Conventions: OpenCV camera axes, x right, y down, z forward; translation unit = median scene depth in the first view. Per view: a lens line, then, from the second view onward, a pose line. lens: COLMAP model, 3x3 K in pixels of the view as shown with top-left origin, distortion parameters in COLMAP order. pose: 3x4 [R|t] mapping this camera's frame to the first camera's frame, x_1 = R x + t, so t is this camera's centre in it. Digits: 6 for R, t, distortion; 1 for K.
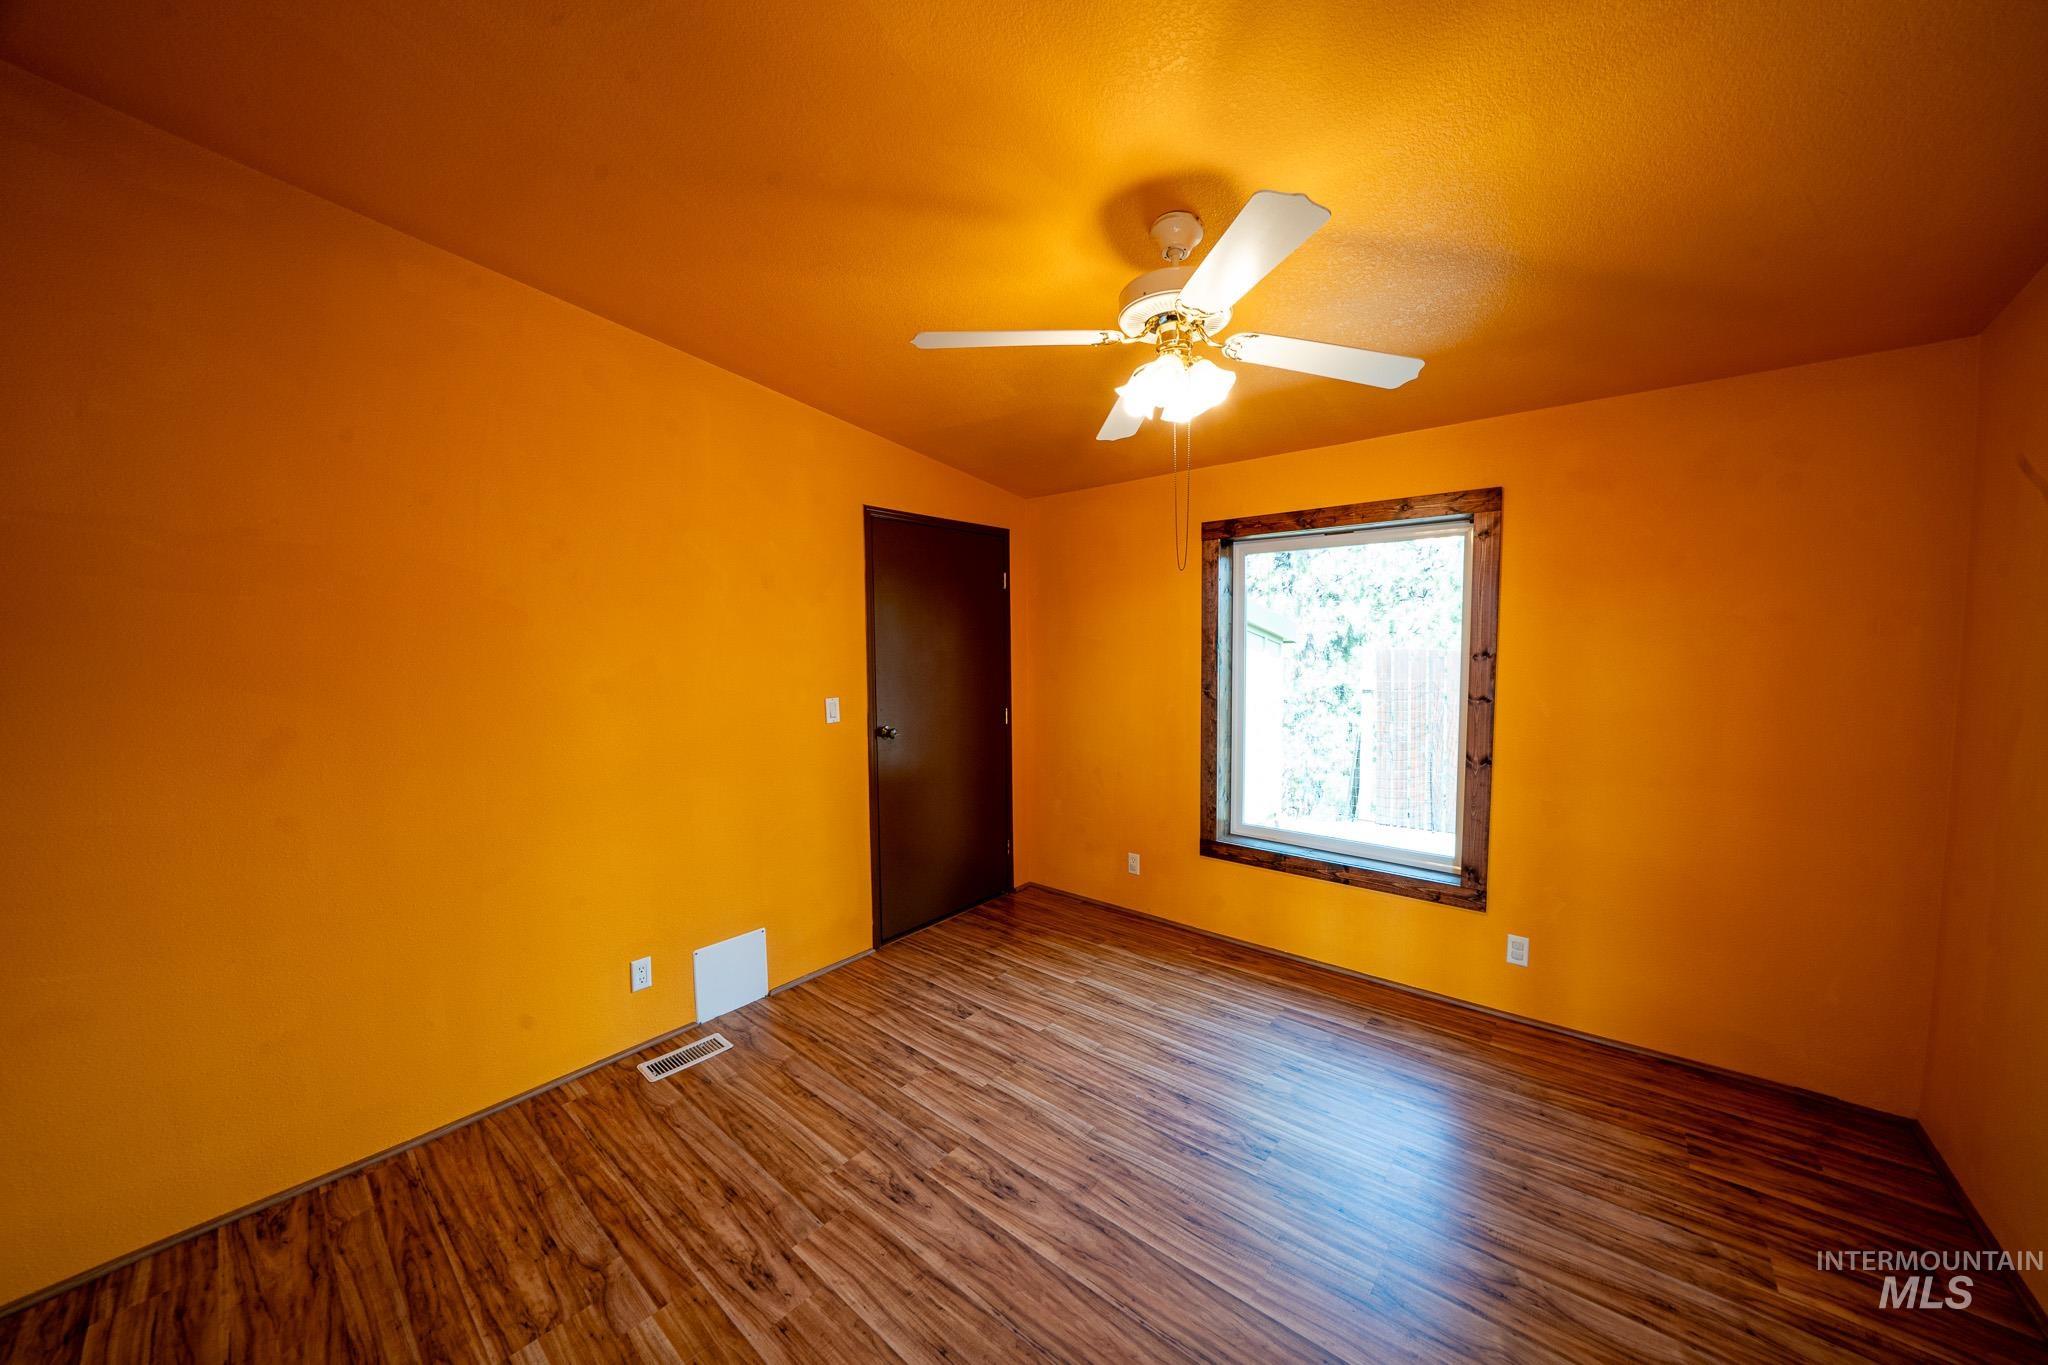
lens RADIAL K [[711.9, 0, 1019.3], [0, 711.9, 684.1], [0, 0, 1]] dist [-0.022963, 0.002258]
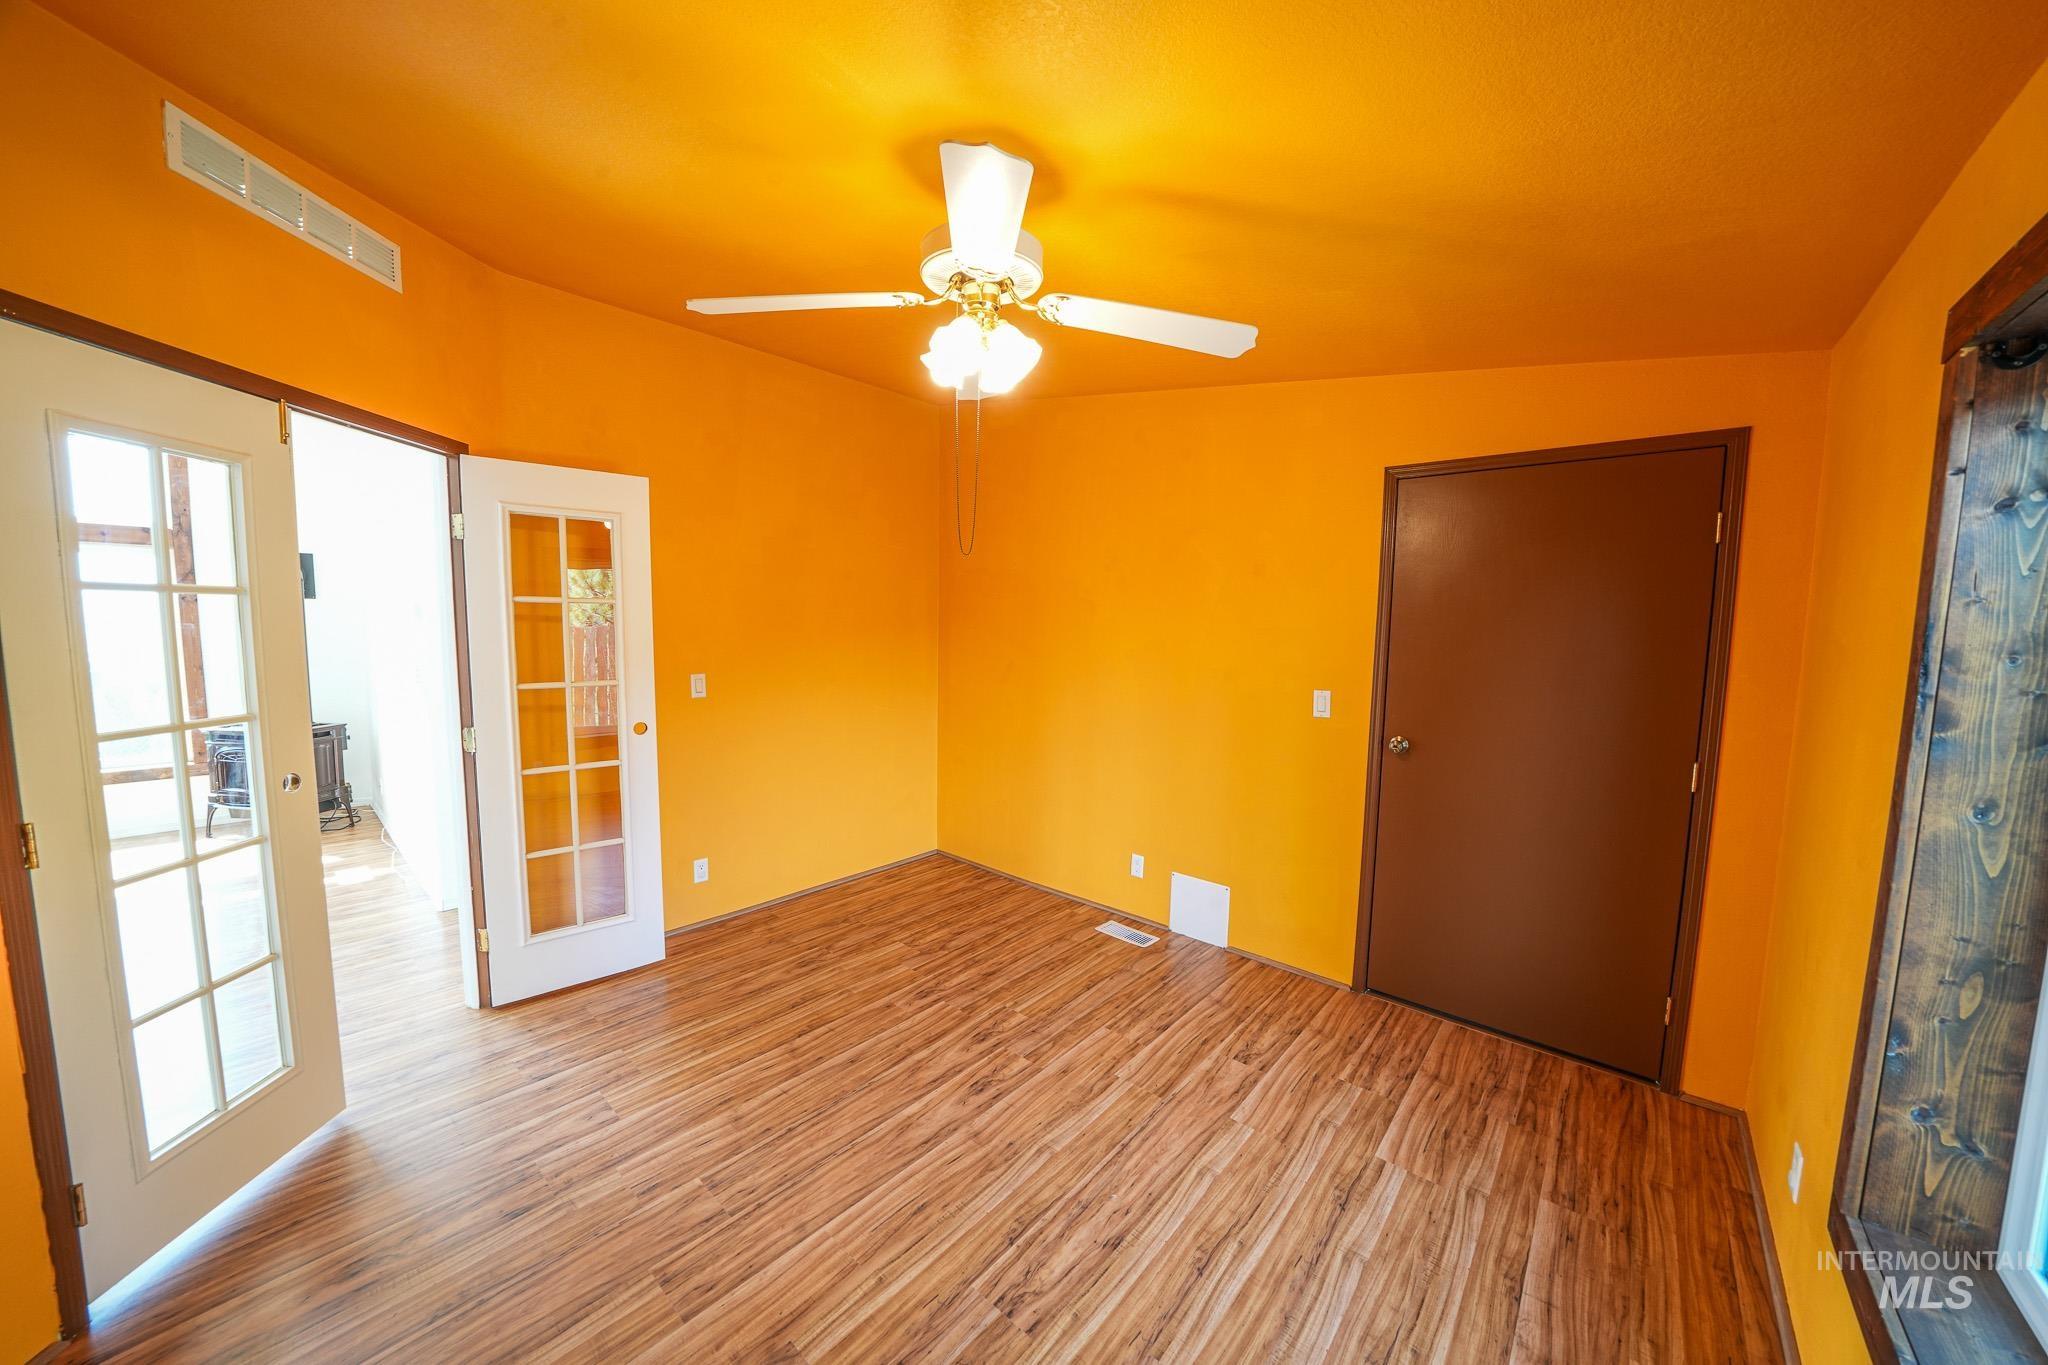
lens RADIAL K [[711.9, 0, 1021.4], [0, 711.9, 685.2], [0, 0, 1]] dist [-0.022963, 0.002258]
pose [[-0.023825, 0.100699, -0.994632, 0.971787], [-0.075668, 0.991878, 0.102233, -0.076457], [0.996848, 0.077697, -0.016012, 0.916085]]
